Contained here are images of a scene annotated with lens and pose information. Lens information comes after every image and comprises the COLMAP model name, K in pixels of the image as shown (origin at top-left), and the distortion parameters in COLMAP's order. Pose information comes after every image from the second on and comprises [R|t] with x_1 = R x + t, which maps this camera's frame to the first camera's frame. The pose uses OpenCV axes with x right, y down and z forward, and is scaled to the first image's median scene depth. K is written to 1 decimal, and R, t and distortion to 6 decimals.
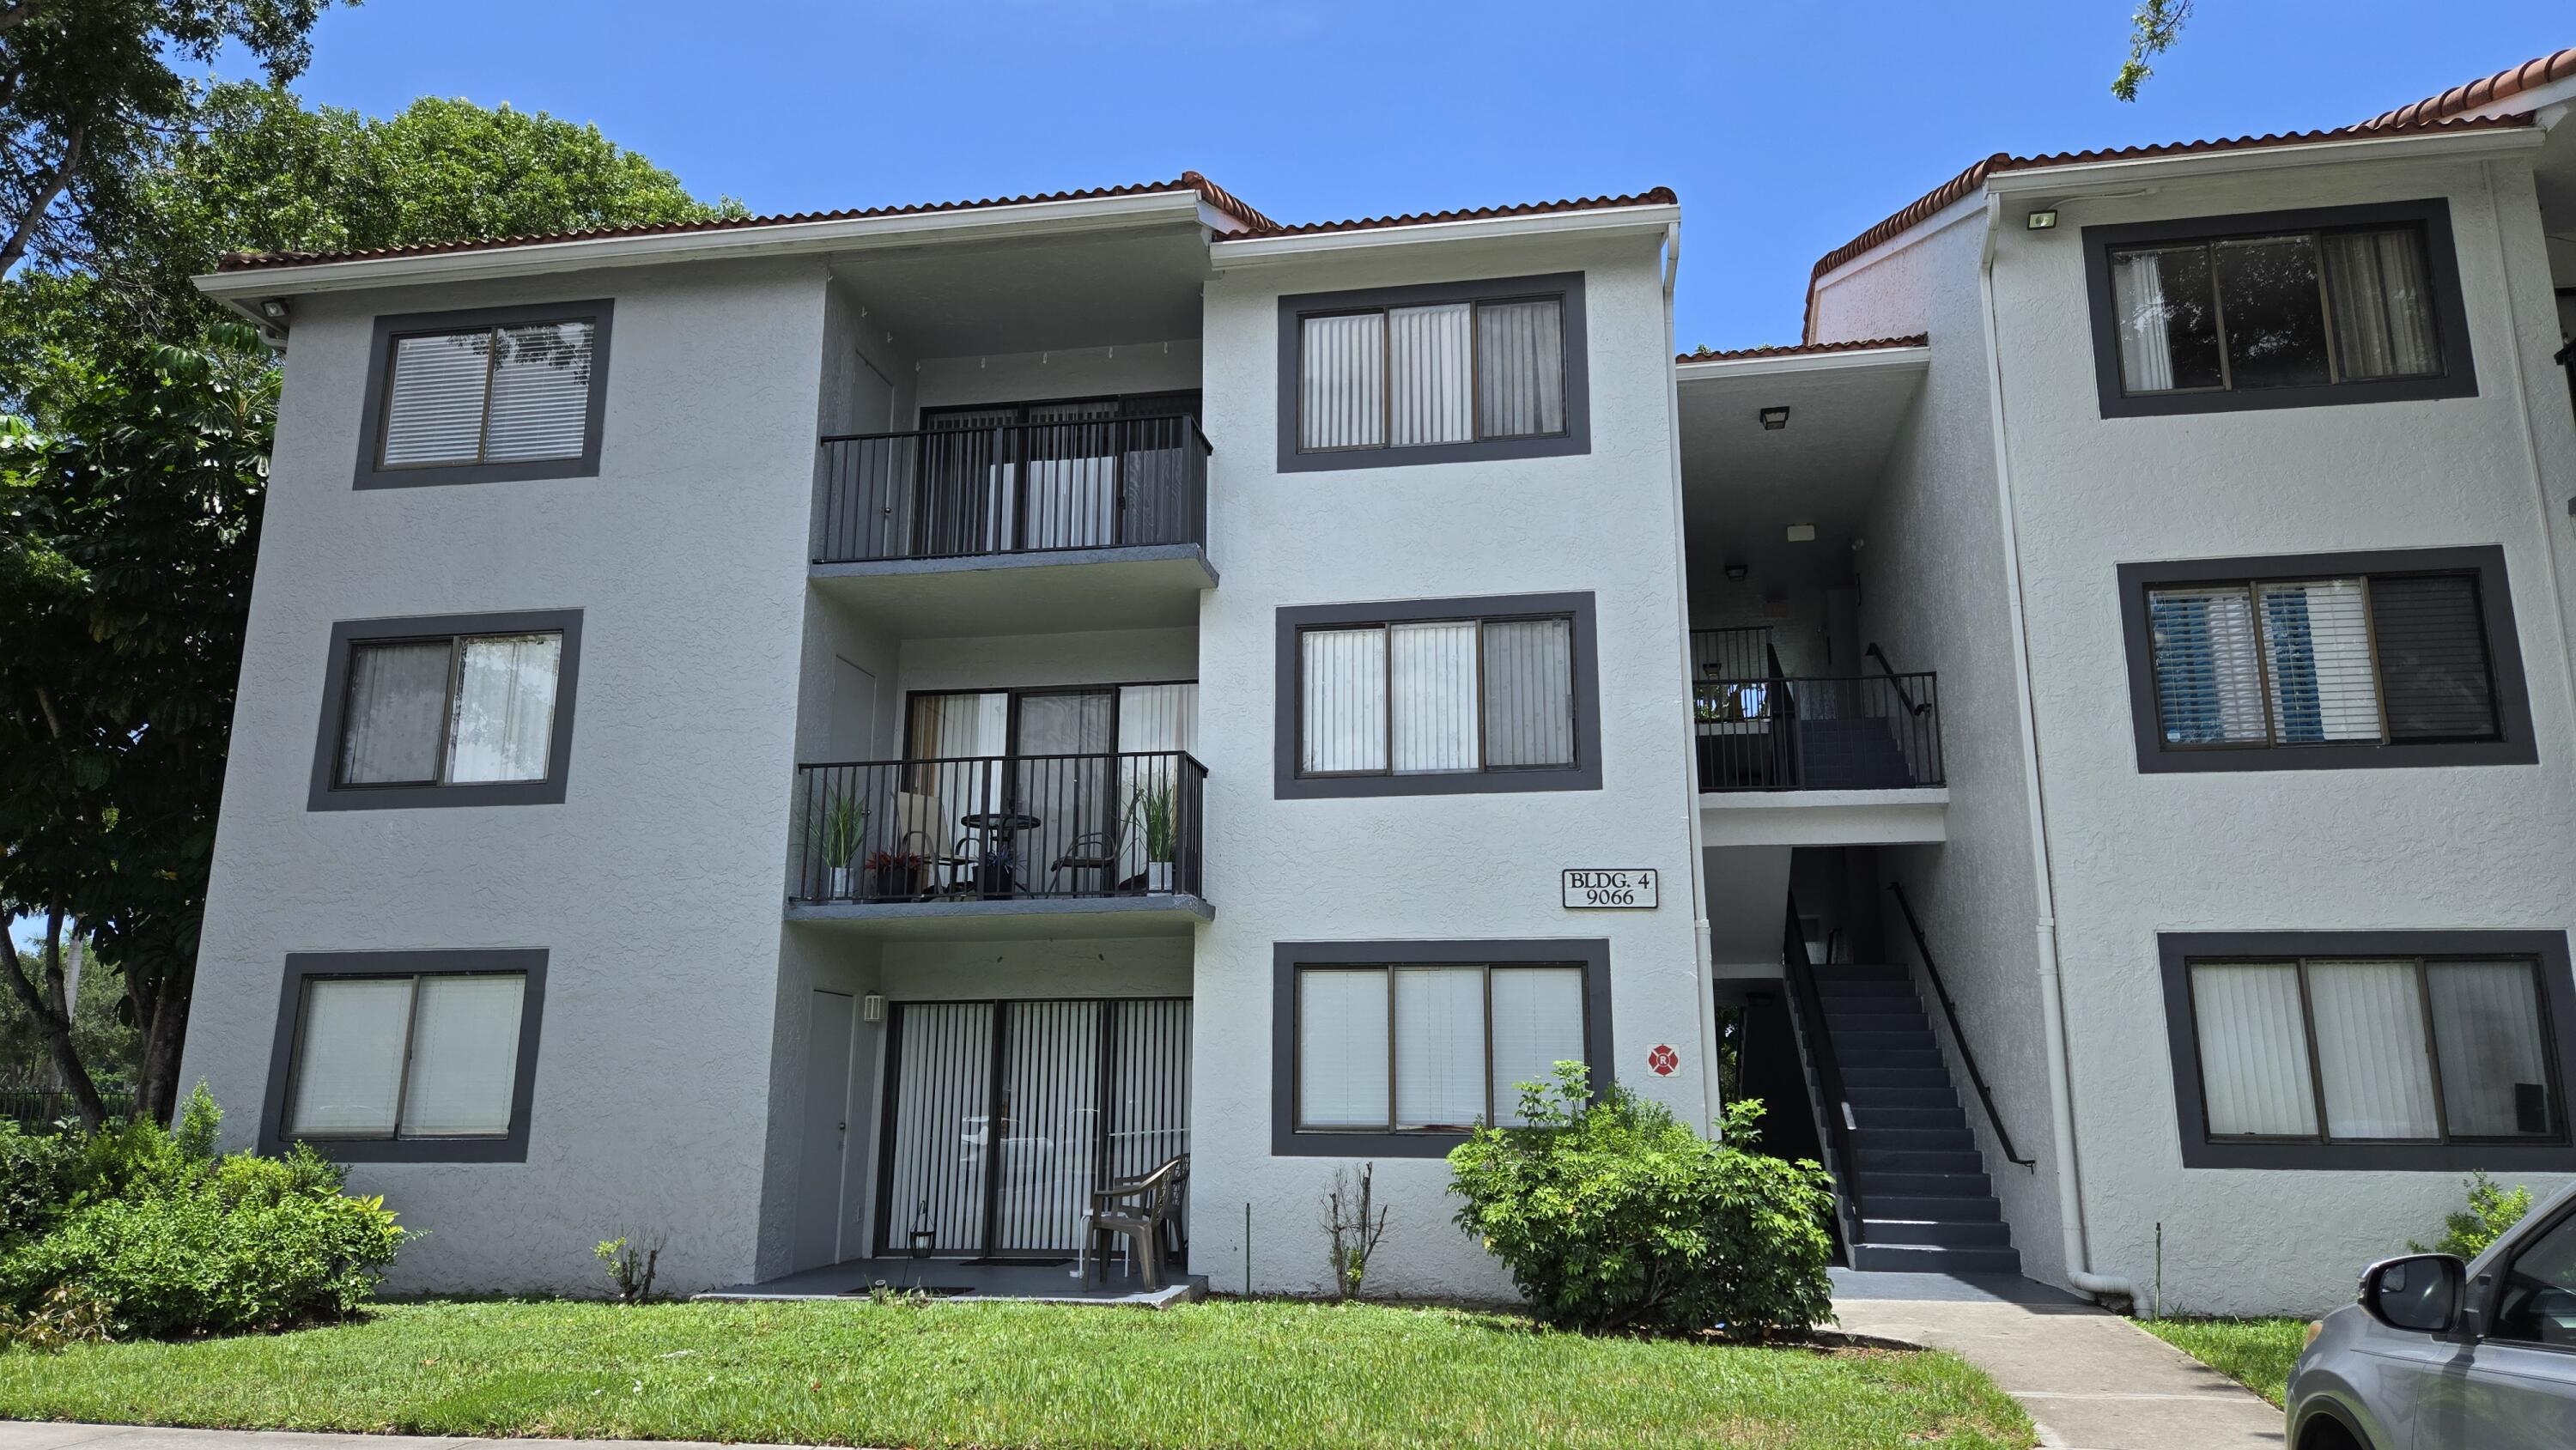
lens RADIAL K [[1744.5, 0, 1291.1], [0, 1744.5, 705.2], [0, 0, 1]] dist [0.043672, -0.016917]
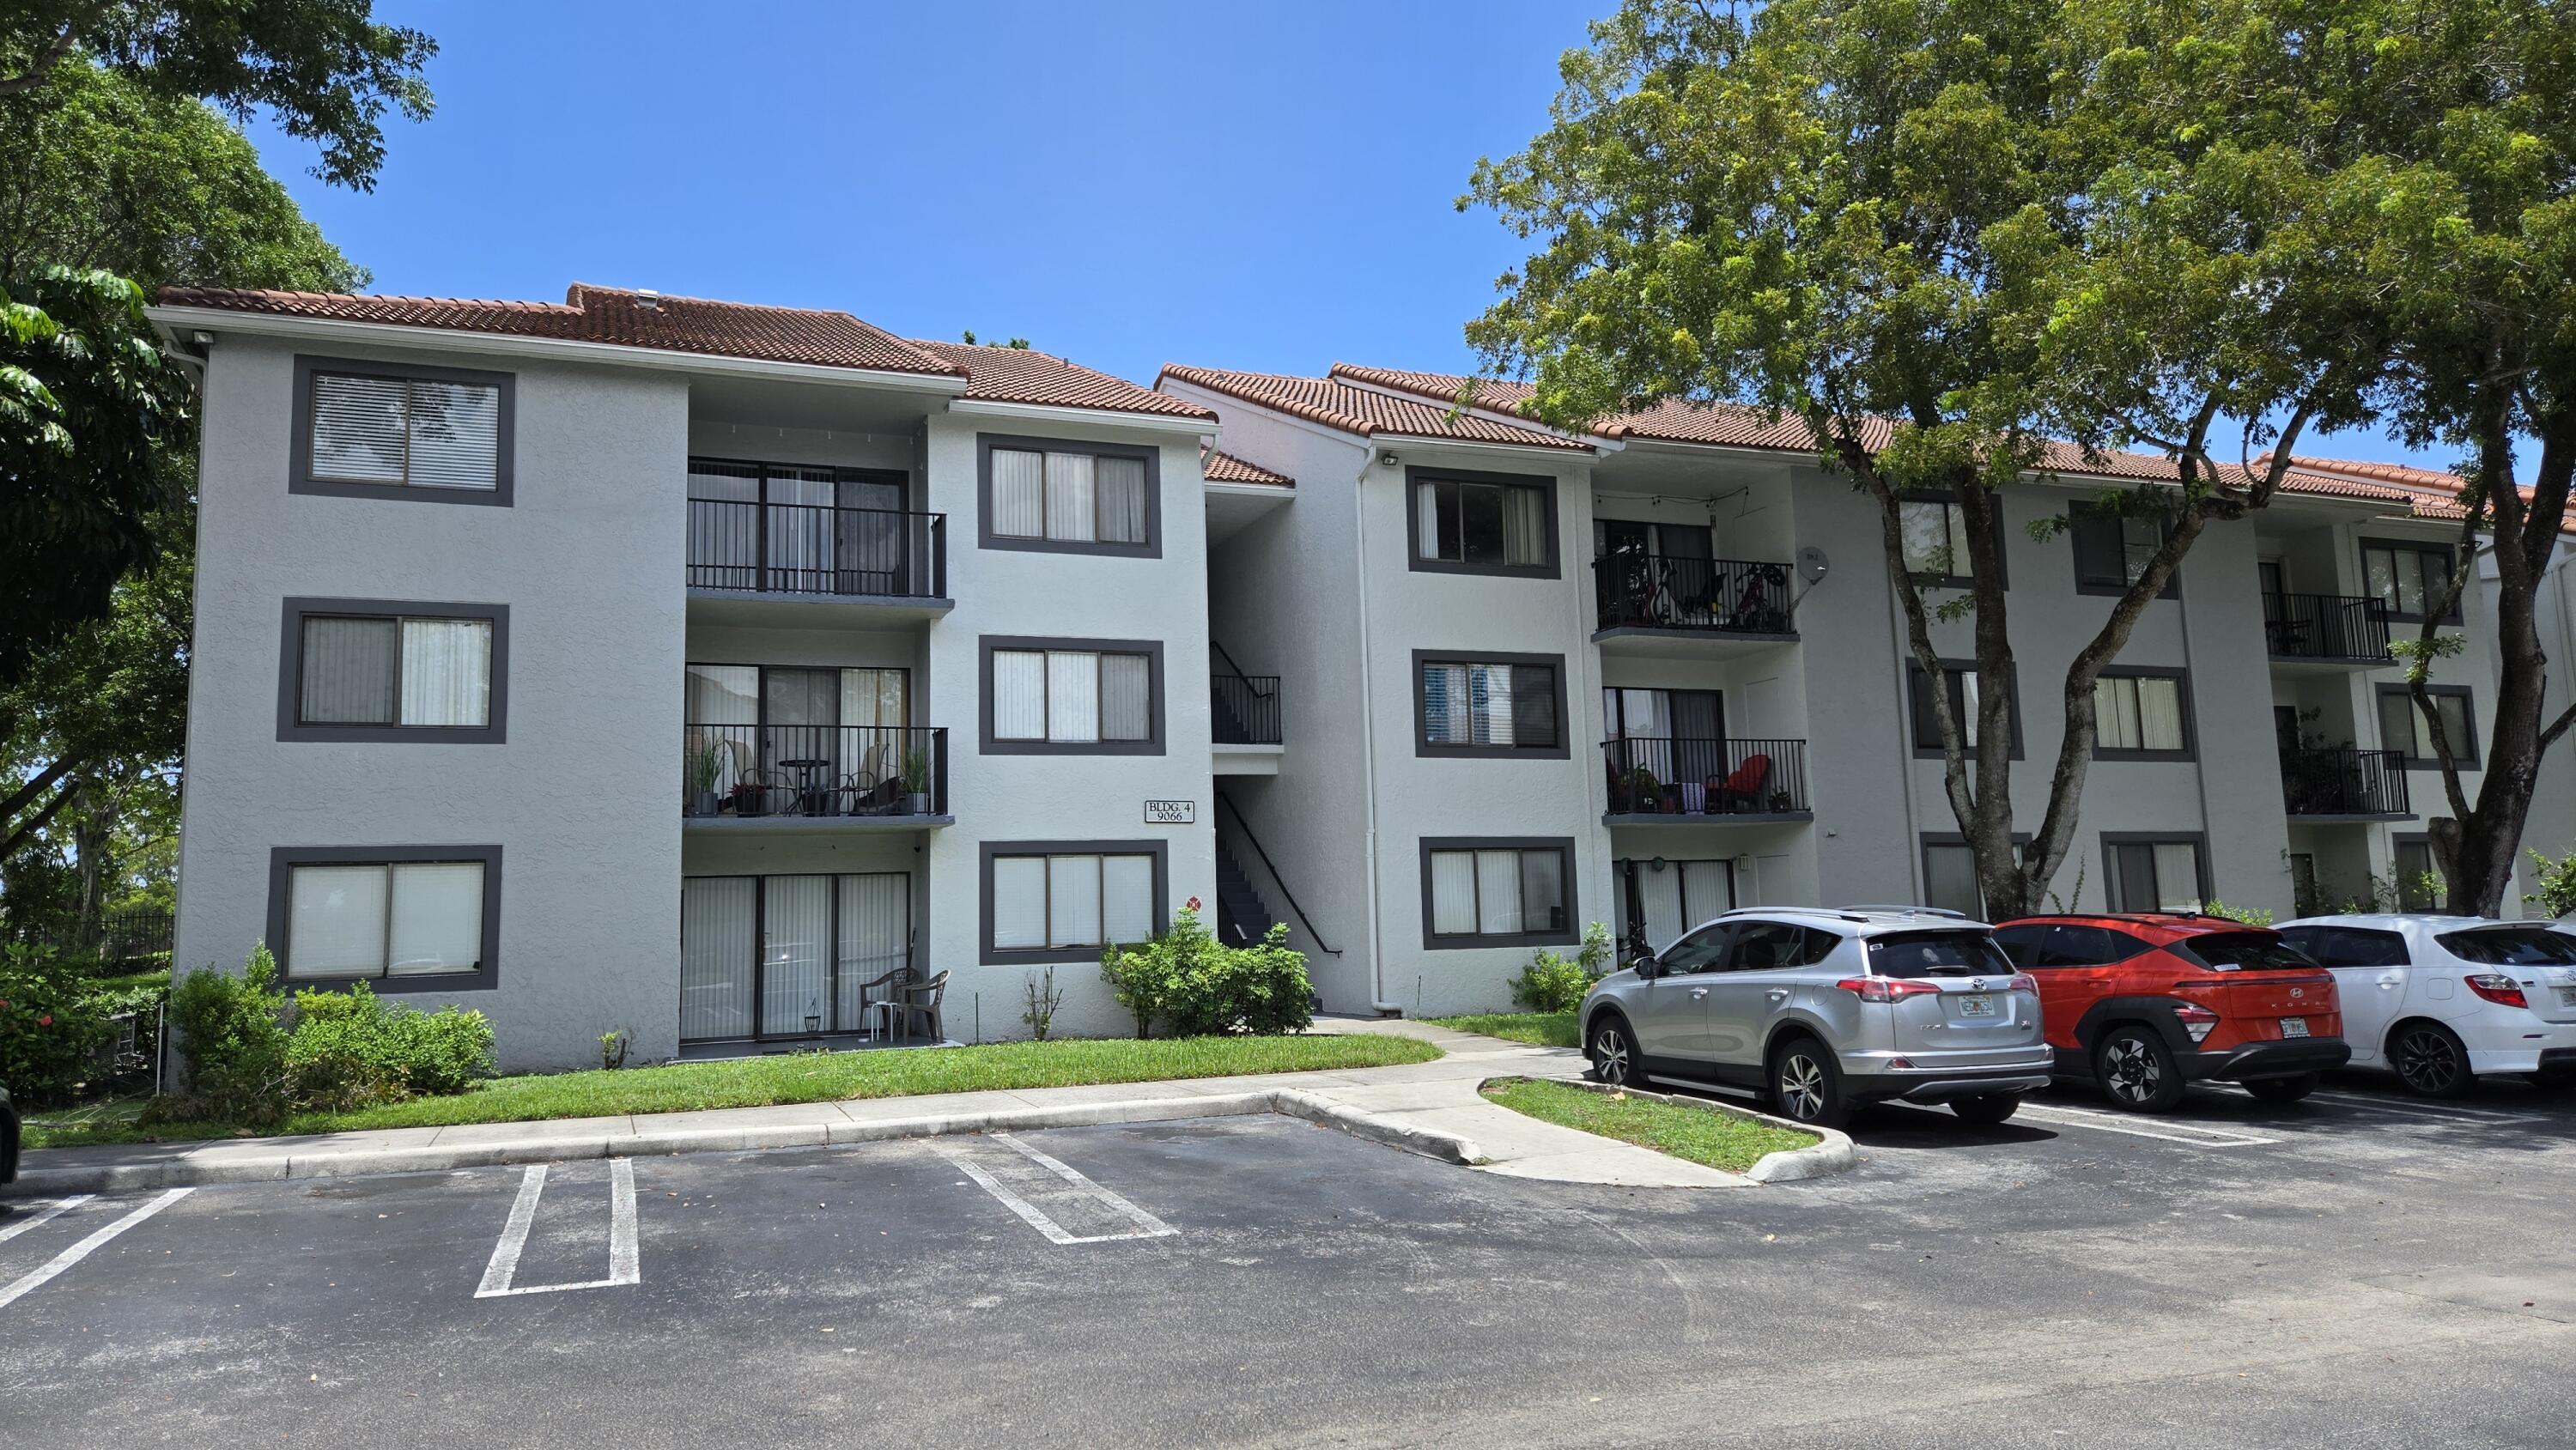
lens RADIAL K [[1744.5, 0, 1283.0], [0, 1744.5, 727.6], [0, 0, 1]] dist [0.043672, -0.016917]
pose [[0.848307, 0.033099, 0.528469, -0.645707], [-0.089535, 0.992639, 0.081552, -0.133005], [-0.521880, -0.116498, 0.845026, -0.547625]]
